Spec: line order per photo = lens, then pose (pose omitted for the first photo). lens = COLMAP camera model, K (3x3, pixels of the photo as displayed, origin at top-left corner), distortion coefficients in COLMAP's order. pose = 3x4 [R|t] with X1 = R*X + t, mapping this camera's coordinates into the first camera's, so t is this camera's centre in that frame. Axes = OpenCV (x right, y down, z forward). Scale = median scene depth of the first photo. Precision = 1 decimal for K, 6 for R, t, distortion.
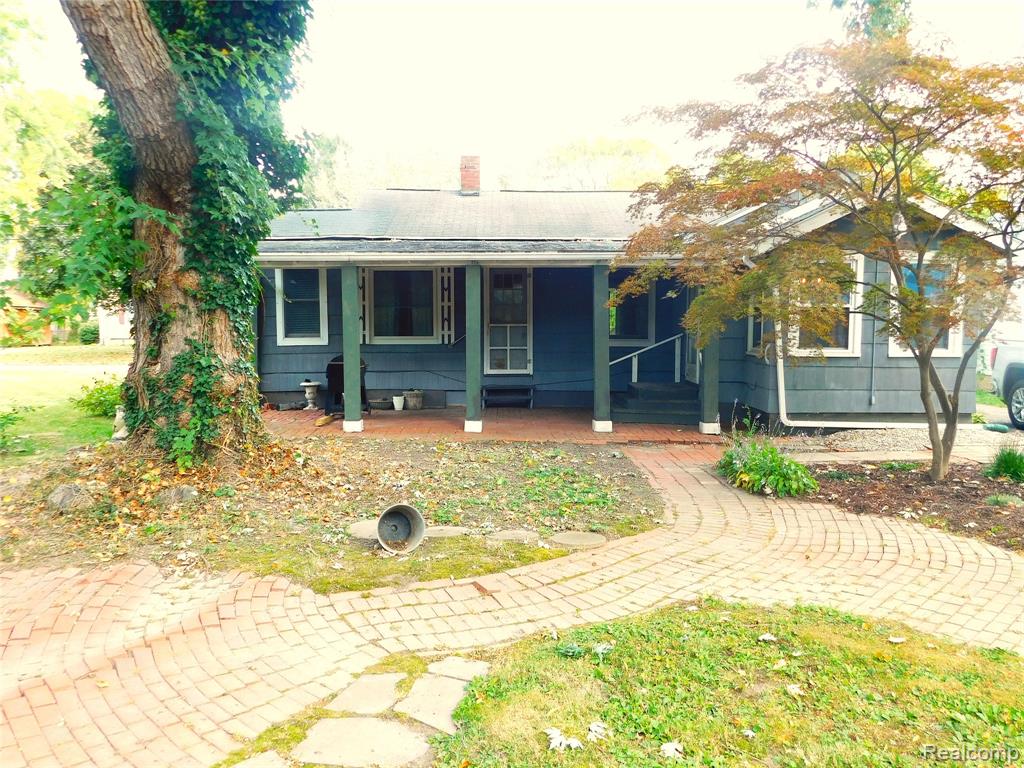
lens RADIAL K [[841.5, 0, 512.0], [0, 841.5, 384.0], [0, 0, 1]] dist [-0.000548, 0.013097]
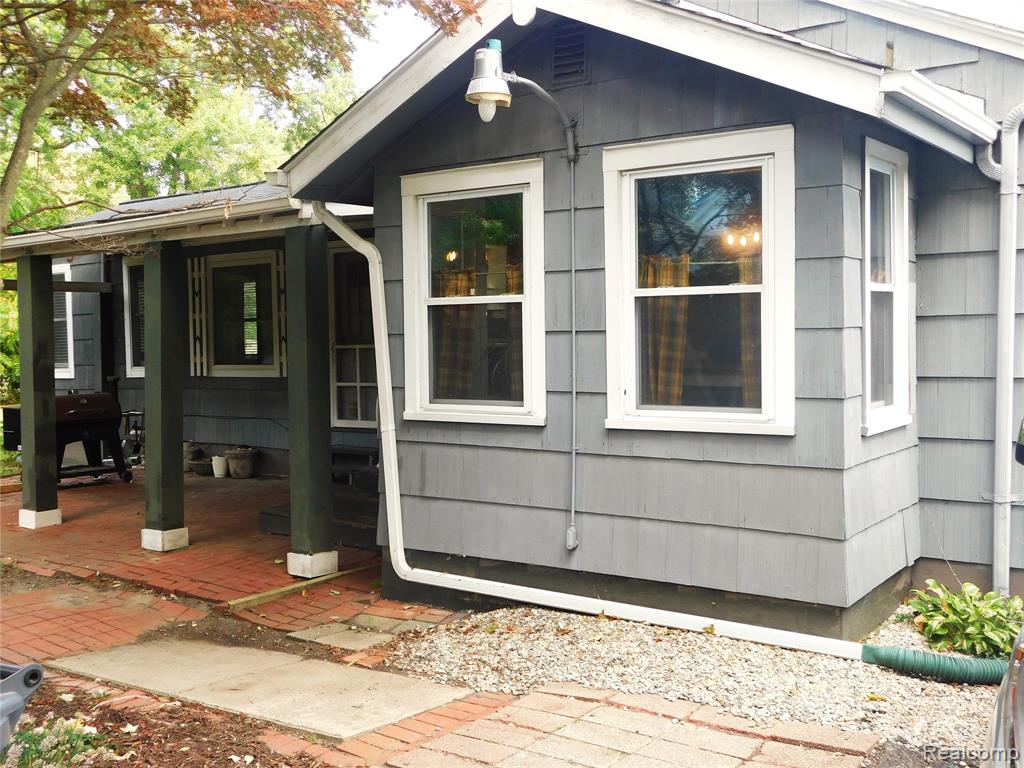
lens RADIAL K [[1070.1, 0, 512.0], [0, 1070.1, 384.0], [0, 0, 1]] dist [-0.000415, 0.000037]
pose [[0.811972, 0.012497, -0.583563, 0.527564], [-0.029487, 0.999372, -0.019627, -0.031454], [0.582952, 0.033144, 0.811830, 0.445623]]
